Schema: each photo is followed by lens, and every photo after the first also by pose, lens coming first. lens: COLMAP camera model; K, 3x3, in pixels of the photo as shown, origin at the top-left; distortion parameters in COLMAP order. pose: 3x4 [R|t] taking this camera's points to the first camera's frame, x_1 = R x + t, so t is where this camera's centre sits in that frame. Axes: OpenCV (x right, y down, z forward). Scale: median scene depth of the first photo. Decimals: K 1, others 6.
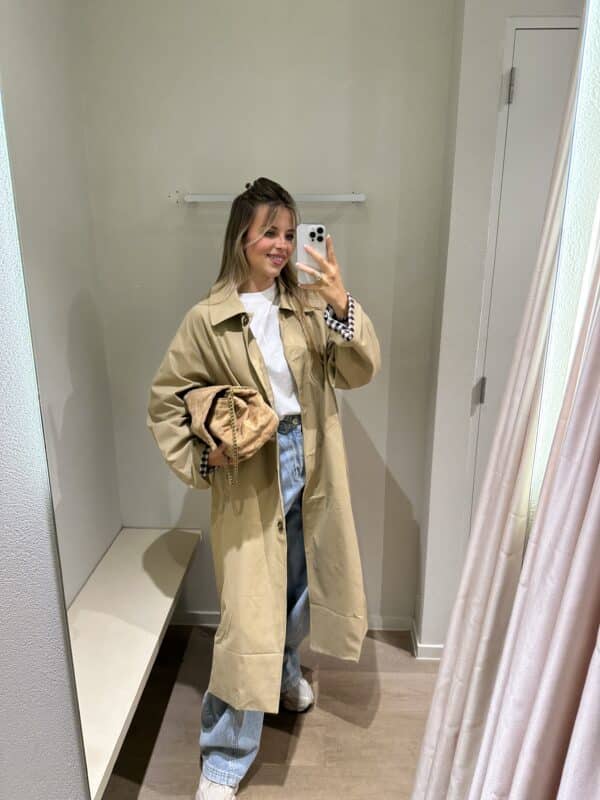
lens RADIAL K [[558.8, 0, 309.6], [0, 558.8, 397.2], [0, 0, 1]] dist [0.034440, 0.000664]
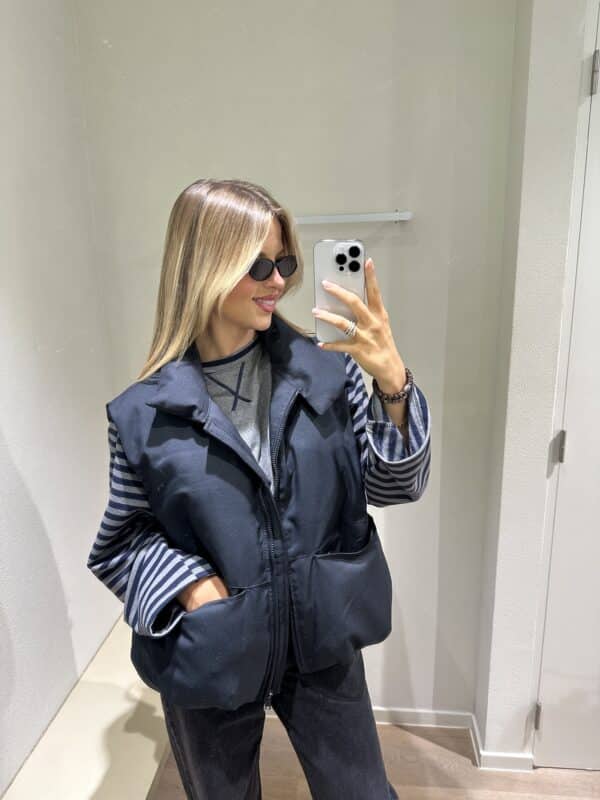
lens RADIAL K [[553.2, 0, 300.0], [0, 553.2, 400.0], [0, 0, 1]] dist [-0.004396, -0.000616]
pose [[0.996090, -0.008186, -0.087966, 0.006113], [0.004664, 0.999182, -0.040175, -0.061456], [0.088223, 0.039608, 0.995313, 0.218466]]
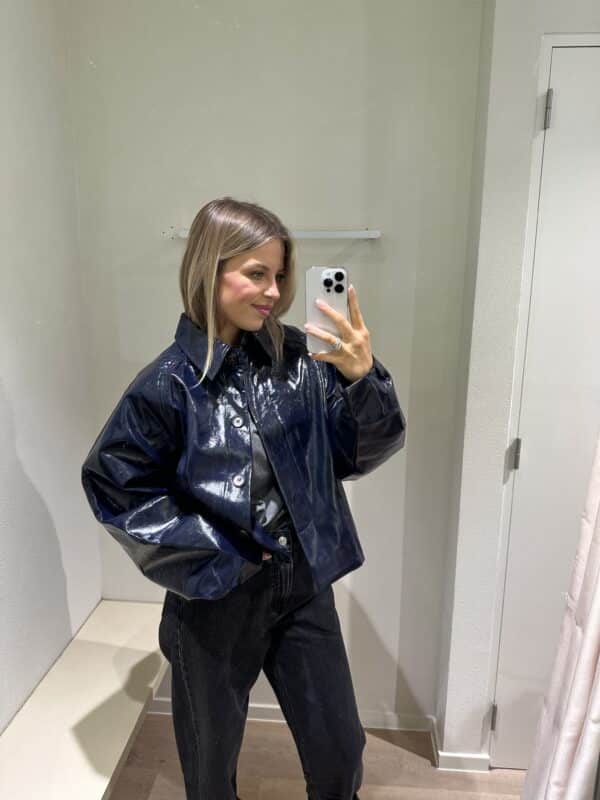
lens RADIAL K [[564.1, 0, 303.3], [0, 564.1, 396.3], [0, 0, 1]] dist [-0.001905, -0.003454]
pose [[0.999912, 0.004827, -0.012340, -0.007719], [-0.005575, 0.998103, -0.061310, -0.056996], [0.012021, 0.061374, 0.998042, 0.168459]]
